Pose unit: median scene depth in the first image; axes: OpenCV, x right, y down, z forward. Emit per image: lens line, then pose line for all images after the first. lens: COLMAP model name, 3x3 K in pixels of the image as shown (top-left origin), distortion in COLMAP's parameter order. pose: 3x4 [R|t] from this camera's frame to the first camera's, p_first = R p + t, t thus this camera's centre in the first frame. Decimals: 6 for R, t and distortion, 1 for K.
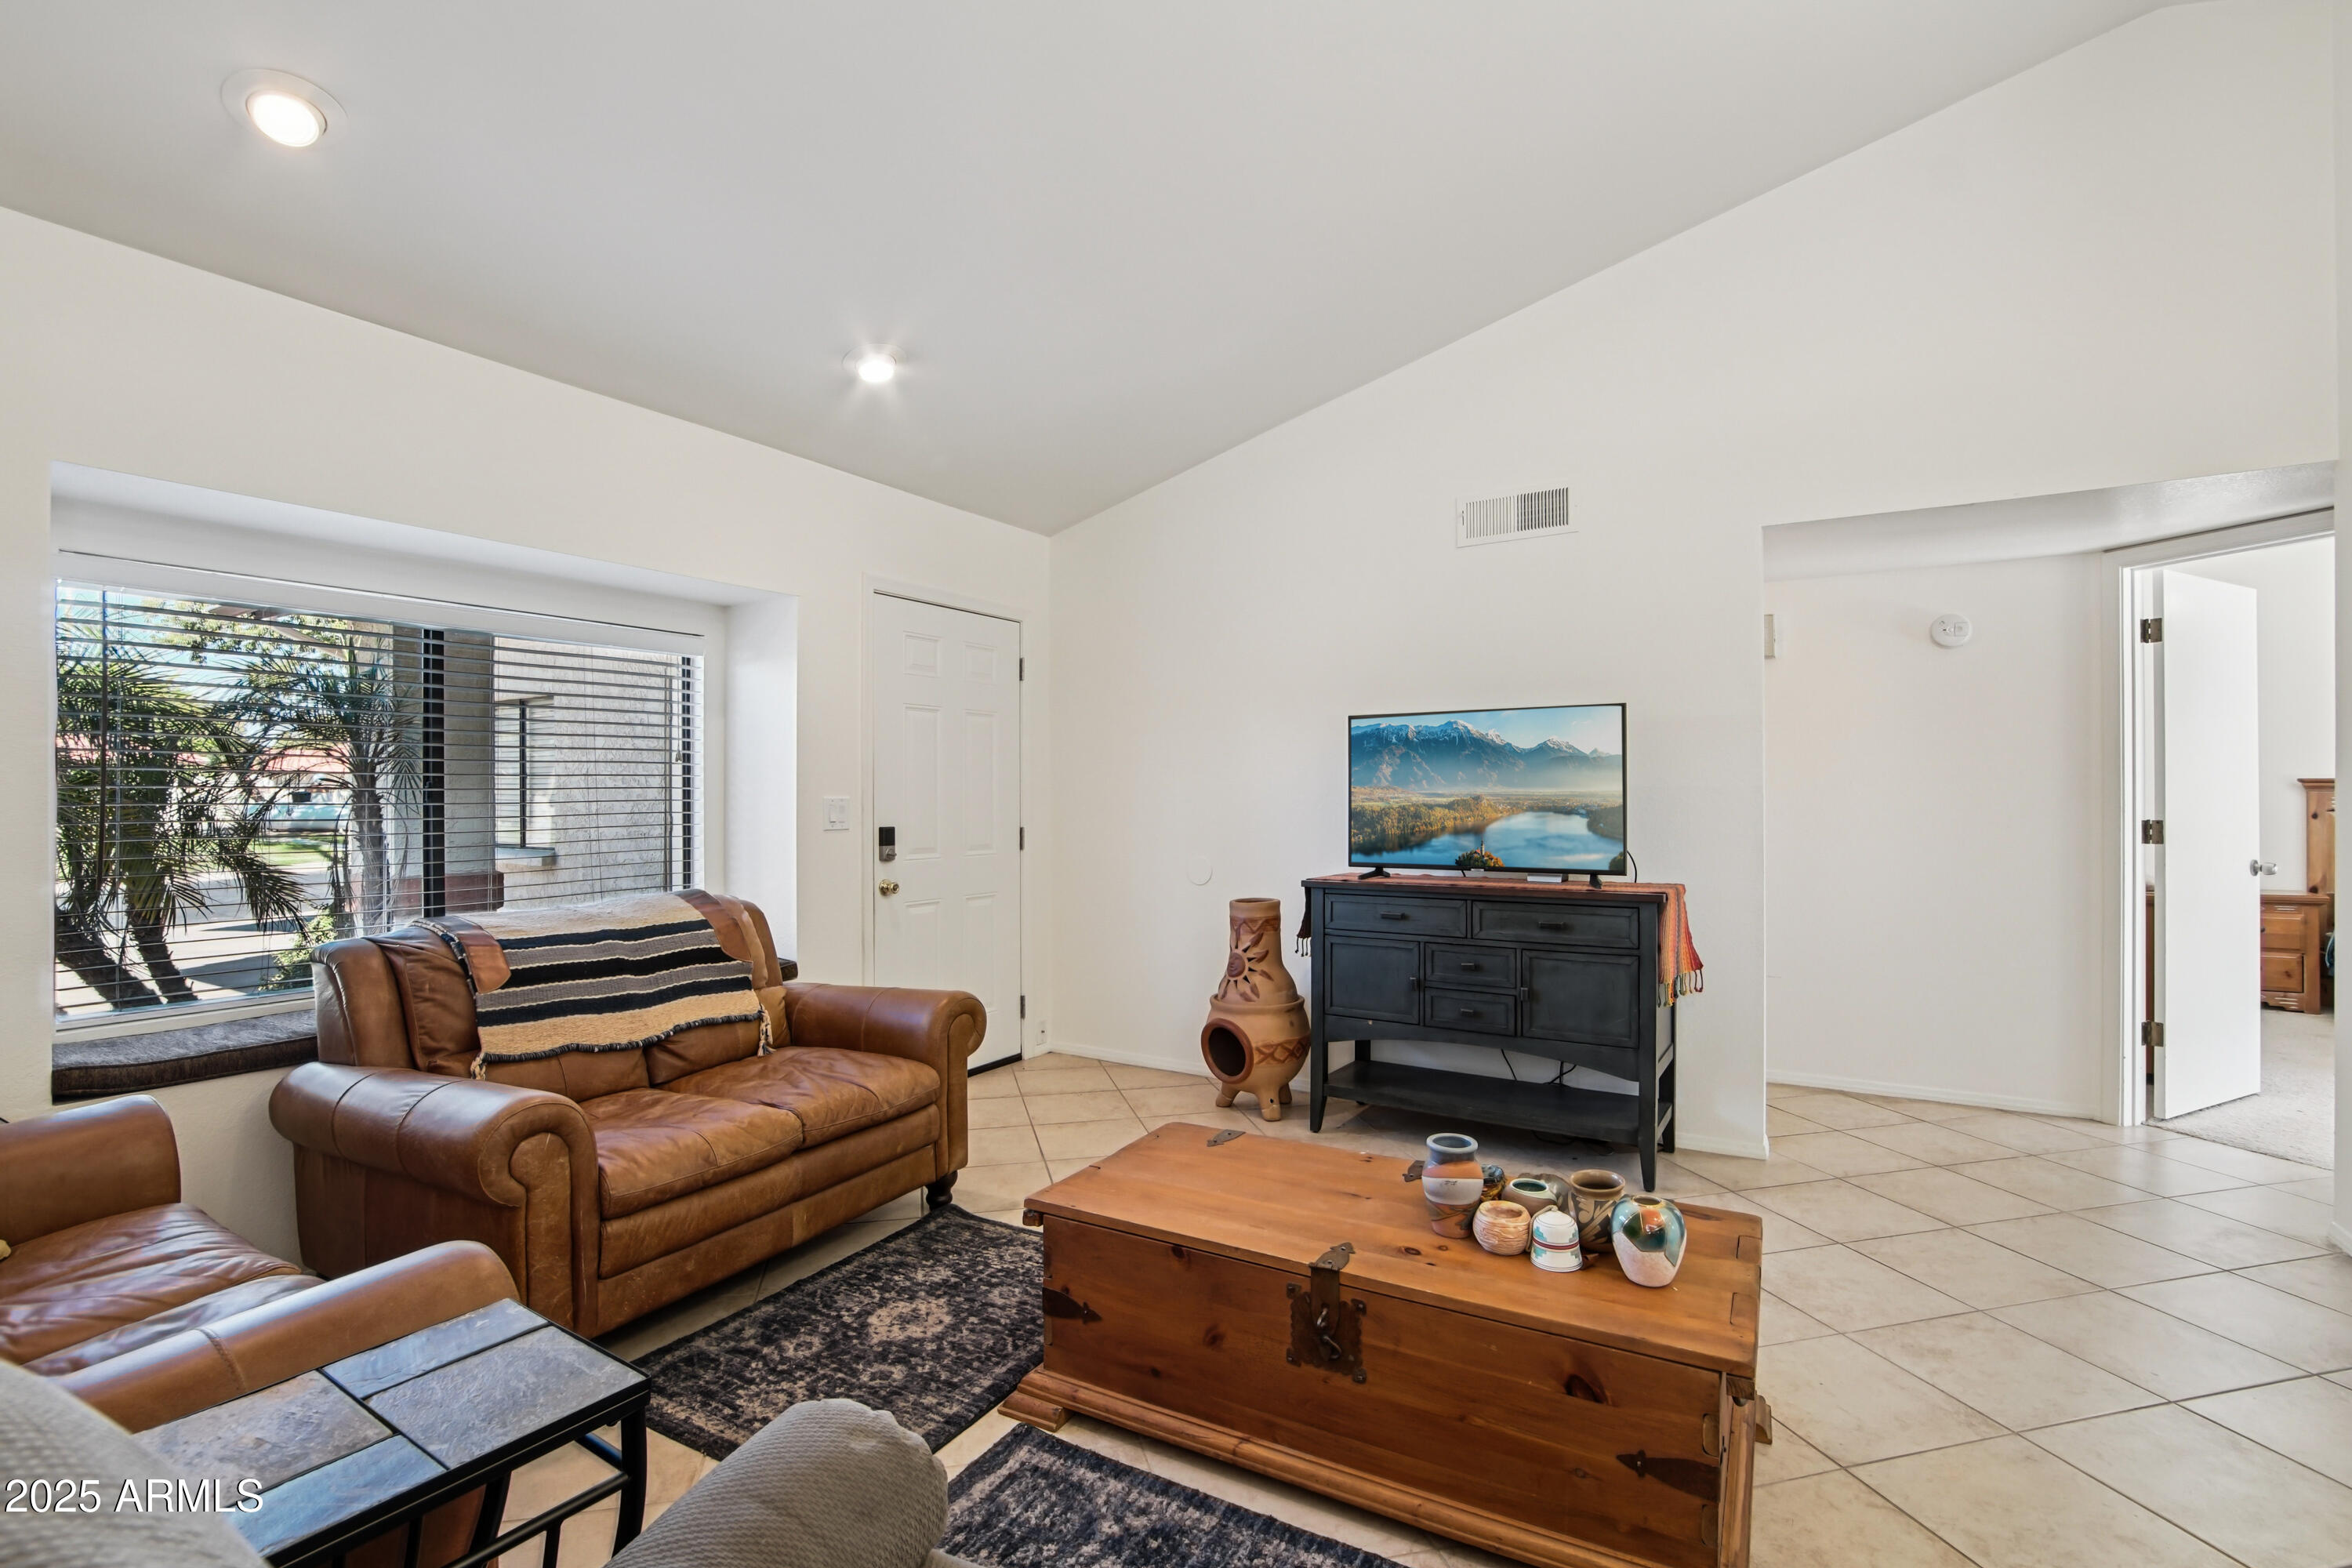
lens RADIAL K [[1099.6, 0, 1169.7], [0, 1099.6, 782.8], [0, 0, 1]] dist [-0.046422, -0.000048]
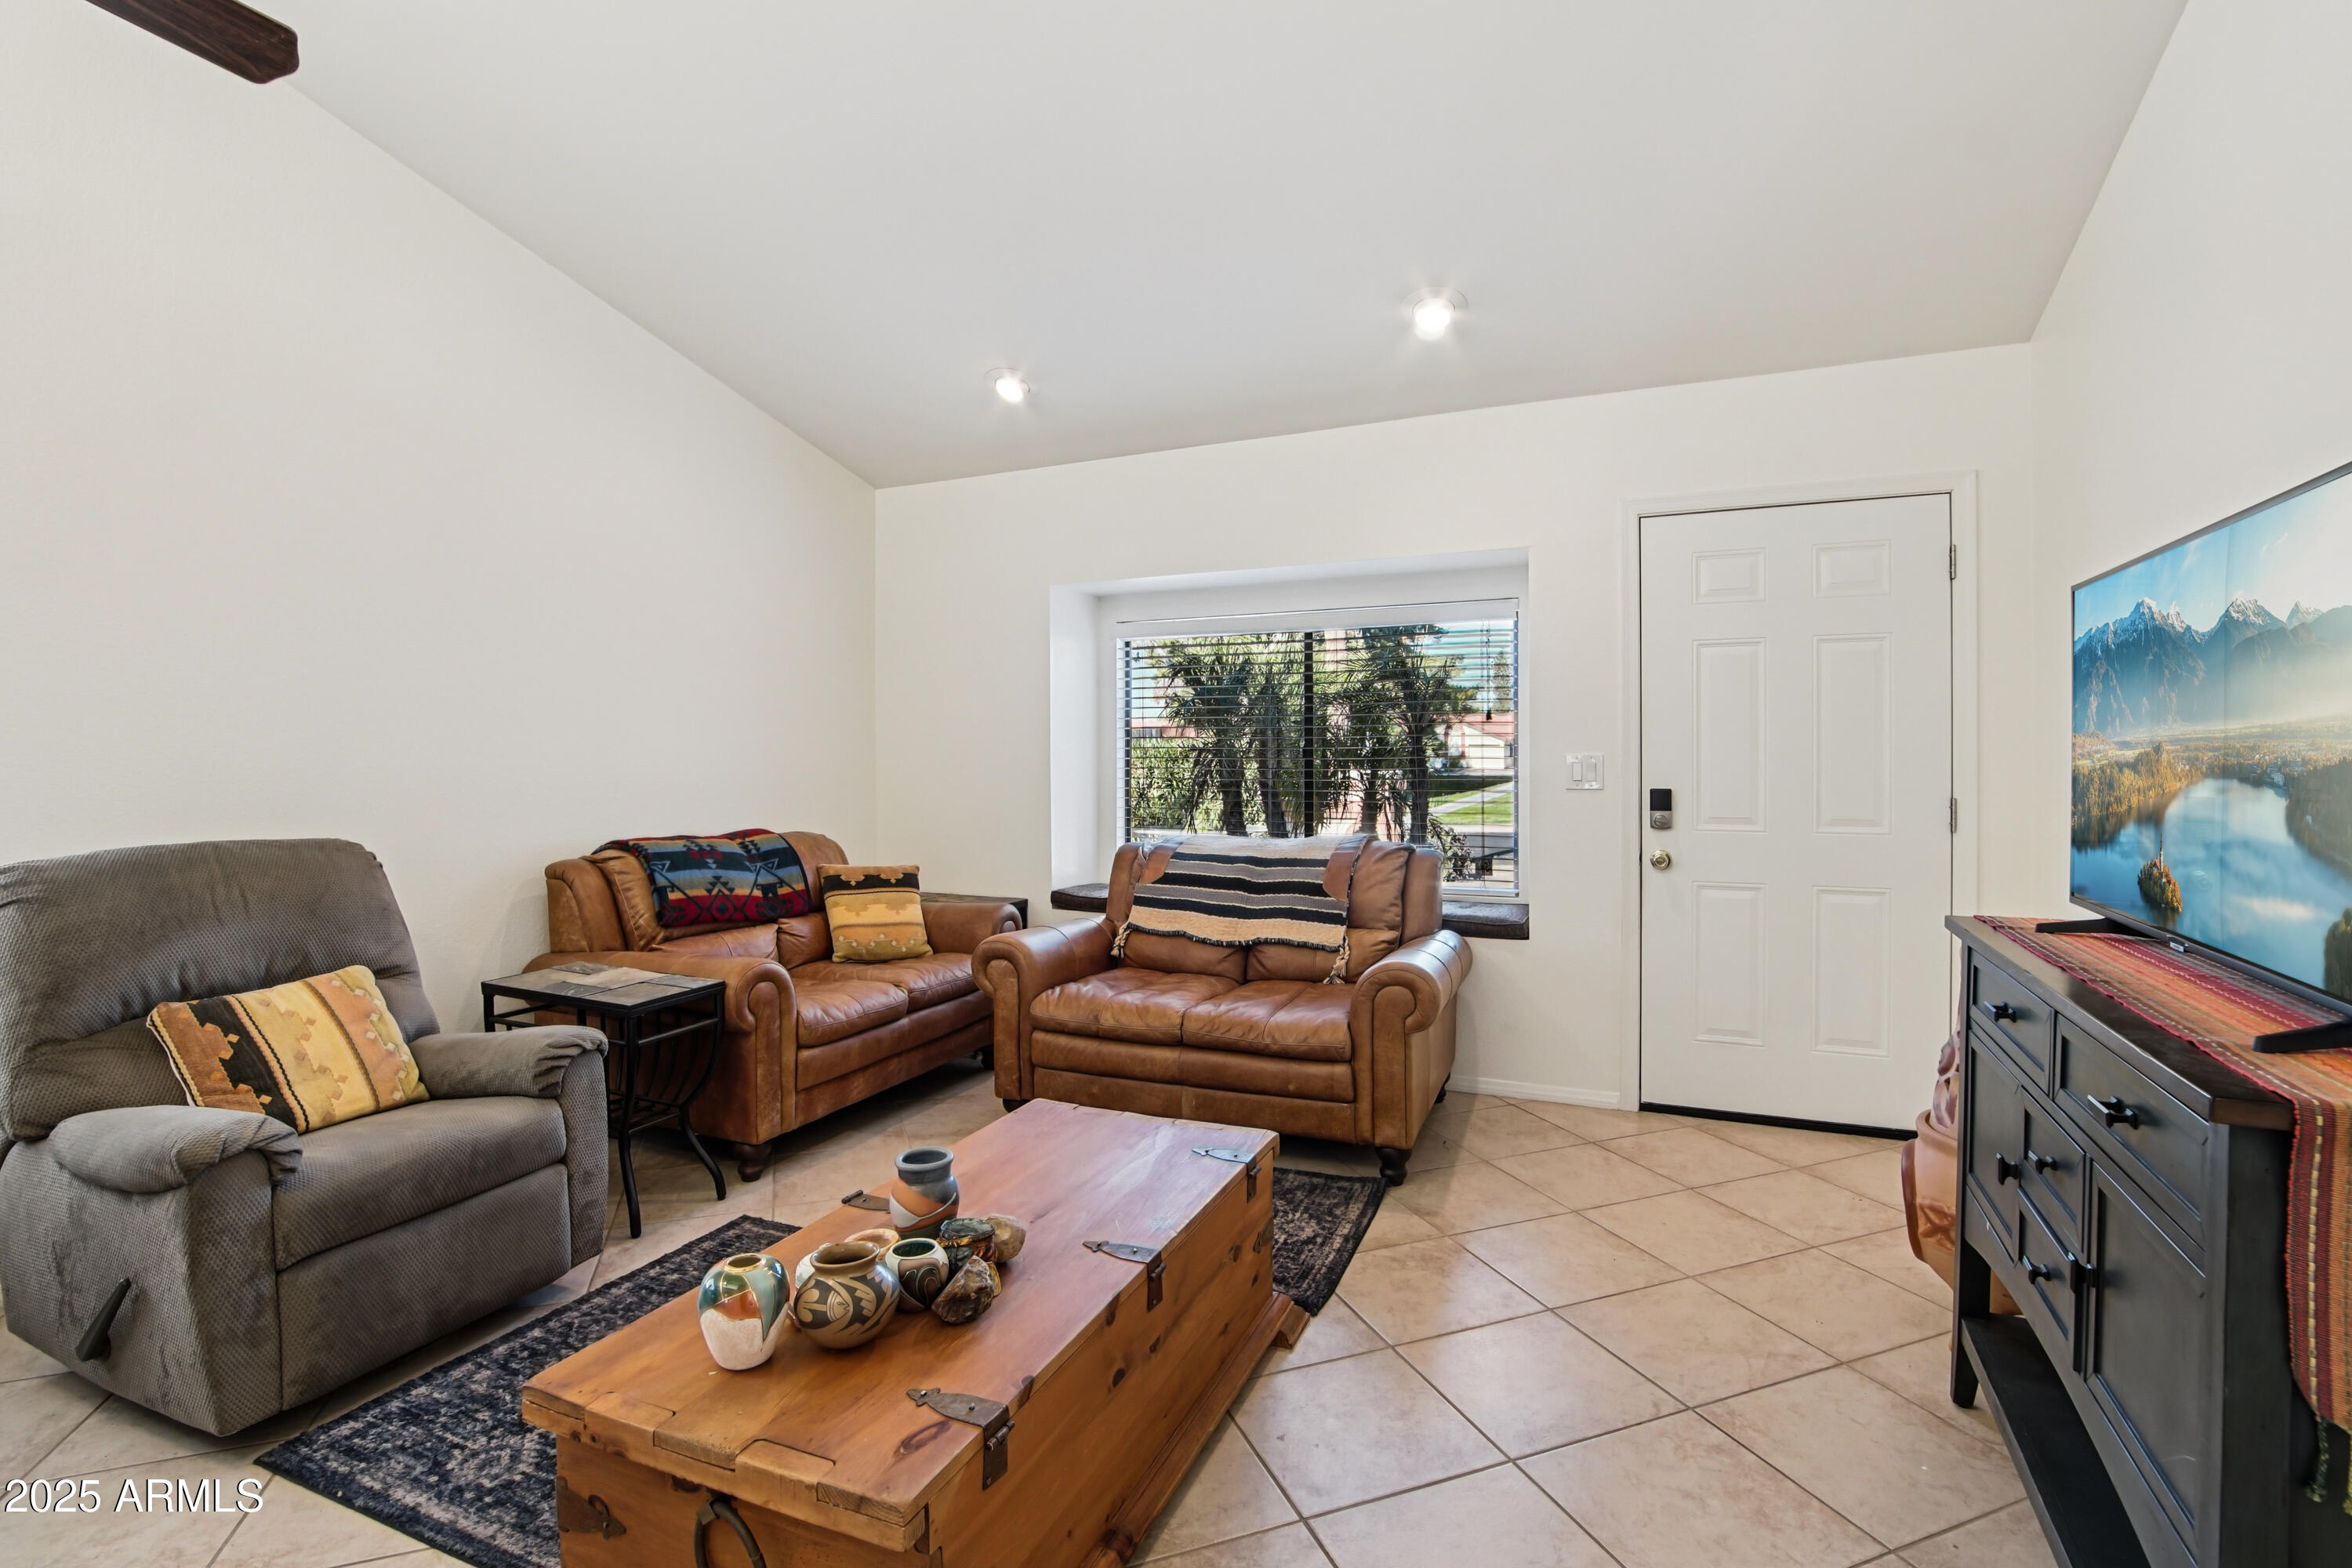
lens RADIAL K [[1099.6, 0, 1169.7], [0, 1099.6, 782.8], [0, 0, 1]] dist [-0.046422, -0.000048]
pose [[0.111749, 0.021389, -0.993506, 0.728178], [0.009403, 0.999701, 0.022580, 0.017687], [0.993692, -0.011865, 0.111515, 0.722344]]
